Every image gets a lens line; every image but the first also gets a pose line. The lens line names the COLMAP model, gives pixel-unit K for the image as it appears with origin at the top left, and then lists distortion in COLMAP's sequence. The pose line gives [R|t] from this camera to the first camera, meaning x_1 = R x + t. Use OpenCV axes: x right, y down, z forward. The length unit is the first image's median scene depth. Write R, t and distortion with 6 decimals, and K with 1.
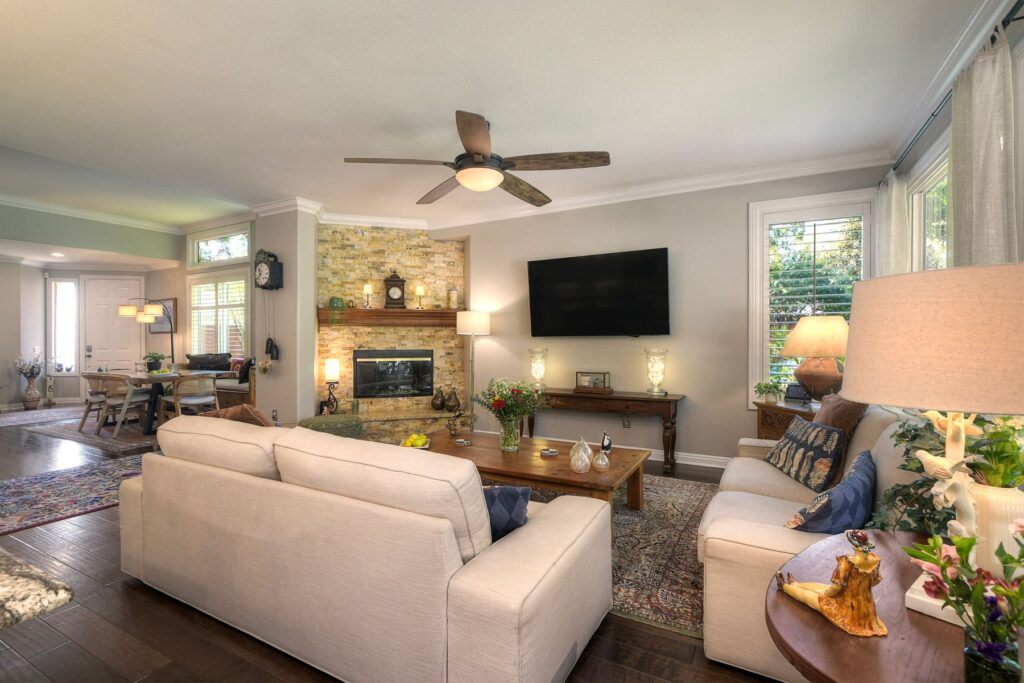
lens RADIAL K [[464.9, 0, 512.0], [0, 464.9, 341.5], [0, 0, 1]] dist [0.002419, 0.000550]
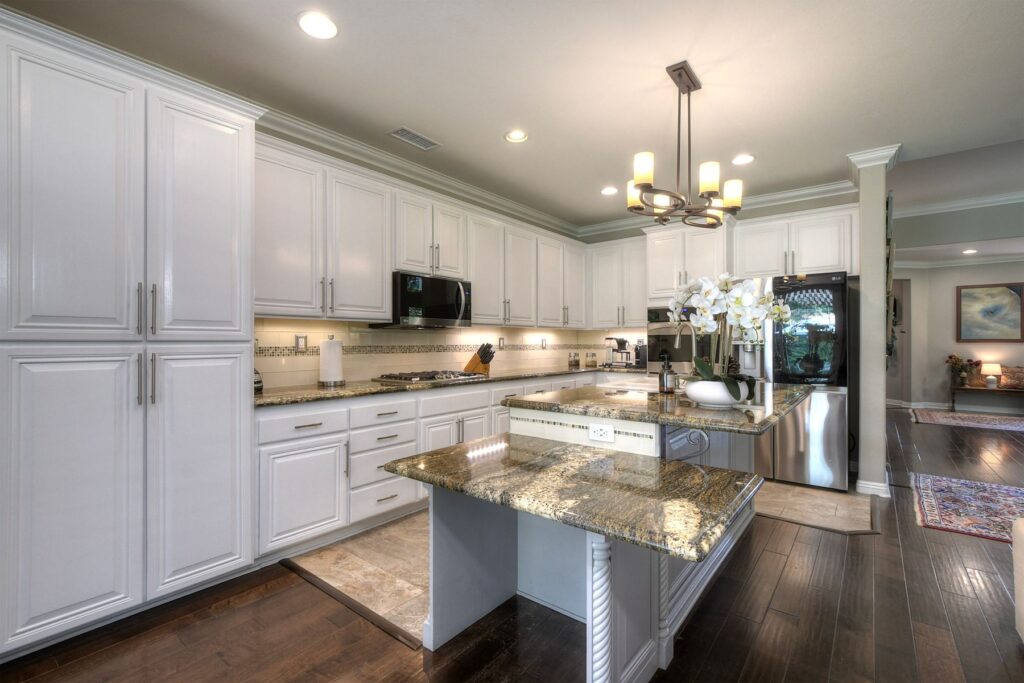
lens RADIAL K [[464.9, 0, 512.0], [0, 464.9, 341.5], [0, 0, 1]] dist [0.002419, 0.000550]
pose [[-0.179480, 0.003039, -0.983757, 0.044211], [-0.007760, 0.999960, 0.004505, -0.000684], [0.983731, 0.008442, -0.179449, 0.109212]]
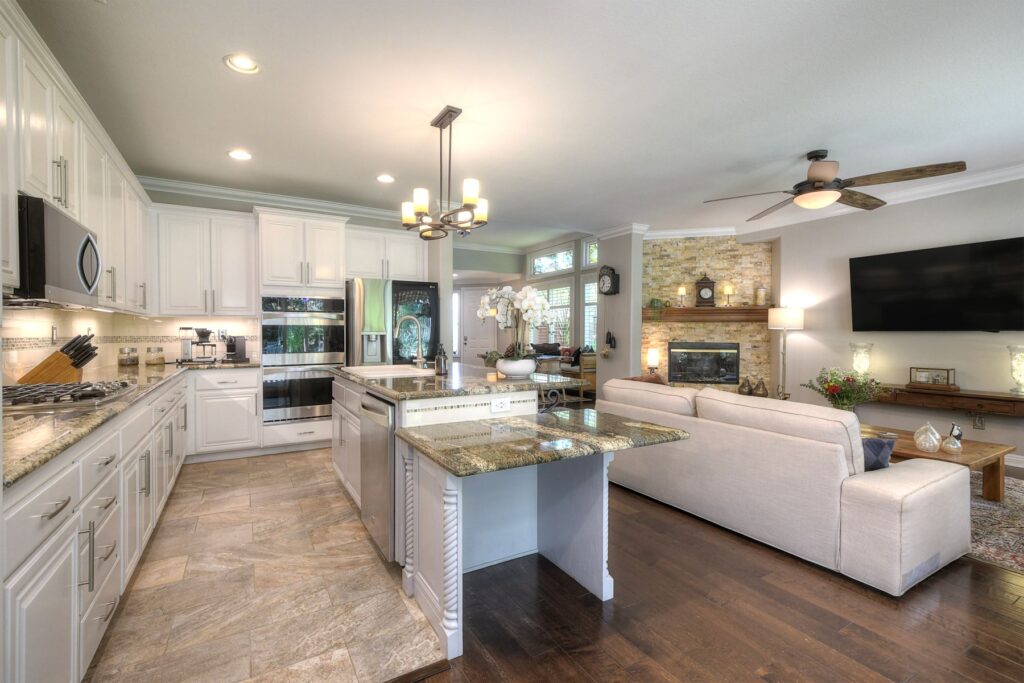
lens RADIAL K [[459.4, 0, 519.1], [0, 459.4, 337.1], [0, 0, 1]] dist [-0.002634, 0.000328]
pose [[0.860264, 0.008889, -0.509771, -0.068280], [-0.007292, 0.999960, 0.005131, 0.002413], [0.509796, -0.000697, 0.860295, -0.221554]]
